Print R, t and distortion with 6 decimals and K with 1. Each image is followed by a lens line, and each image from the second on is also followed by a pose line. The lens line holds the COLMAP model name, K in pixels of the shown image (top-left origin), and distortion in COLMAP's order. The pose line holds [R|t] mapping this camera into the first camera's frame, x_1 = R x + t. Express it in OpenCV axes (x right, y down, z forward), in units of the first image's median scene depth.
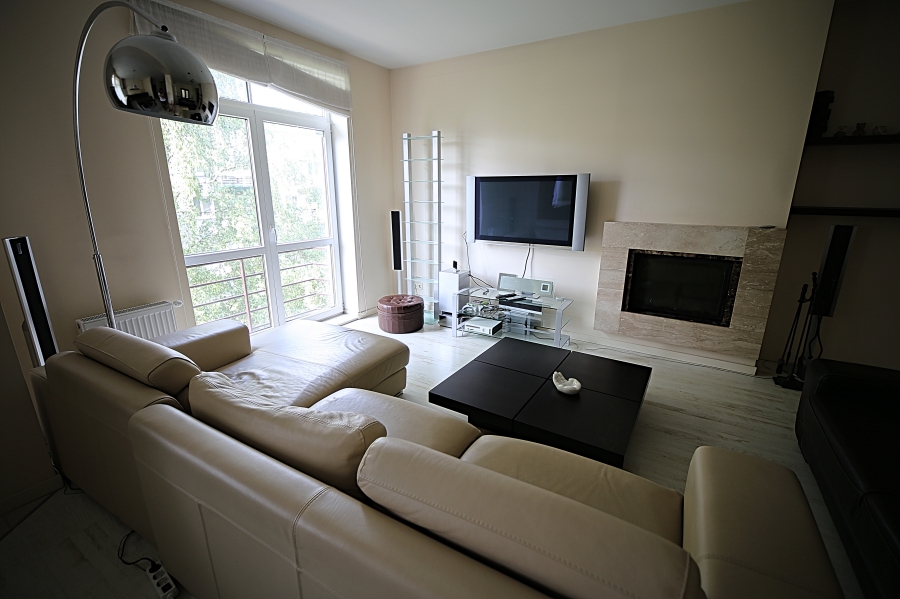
lens RADIAL K [[393.9, 0, 445.5], [0, 393.9, 297.2], [0, 0, 1]] dist [-0.004313, -0.001790]
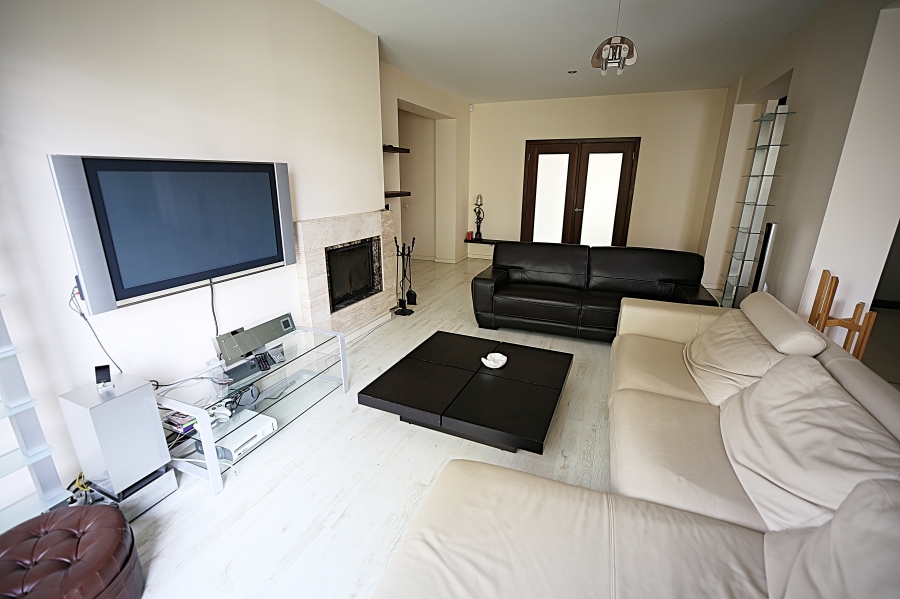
lens RADIAL K [[393.9, 0, 449.8], [0, 393.9, 298.9], [0, 0, 1]] dist [-0.004313, -0.001790]
pose [[-0.159537, -0.292128, 0.942979, -0.516650], [0.255547, 0.910433, 0.325280, -0.253533], [-0.953543, 0.292869, -0.070596, 0.870940]]
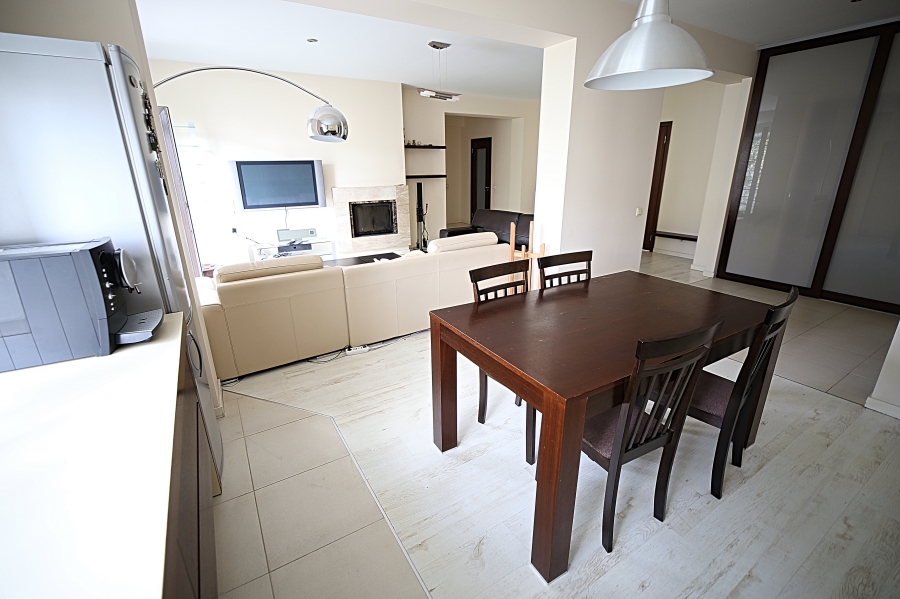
lens RADIAL K [[393.9, 0, 449.5], [0, 393.9, 298.8], [0, 0, 1]] dist [-0.004313, -0.001790]
pose [[0.462403, -0.287363, 0.838812, -1.035816], [0.247028, 0.950321, 0.189387, 0.077844], [-0.851564, 0.119637, 0.510418, -0.291210]]
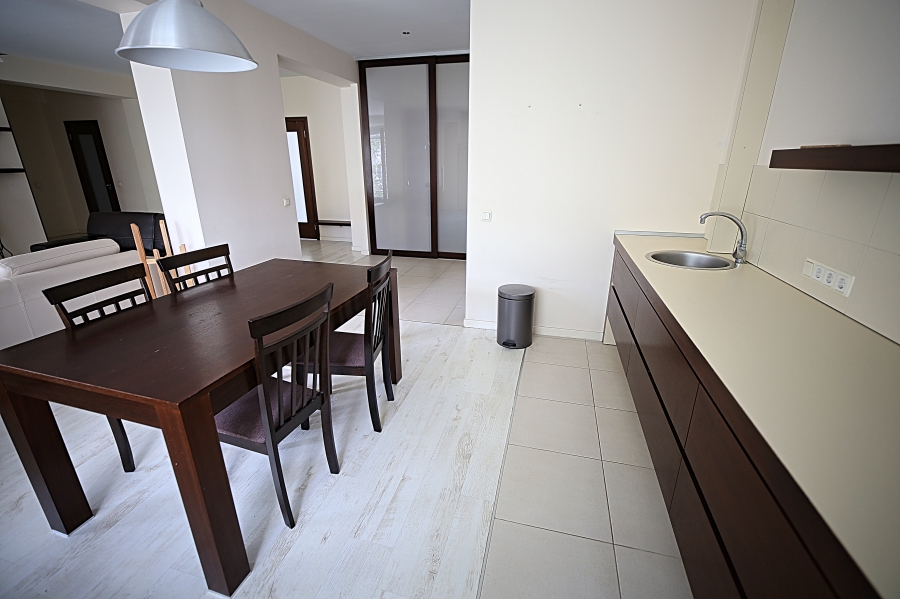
lens RADIAL K [[393.9, 0, 447.6], [0, 393.9, 298.7], [0, 0, 1]] dist [-0.004313, -0.001790]
pose [[-0.277847, -0.320912, 0.905437, -1.041900], [0.253412, 0.884677, 0.391318, 0.111712], [-0.926598, 0.338175, -0.164482, -0.372419]]
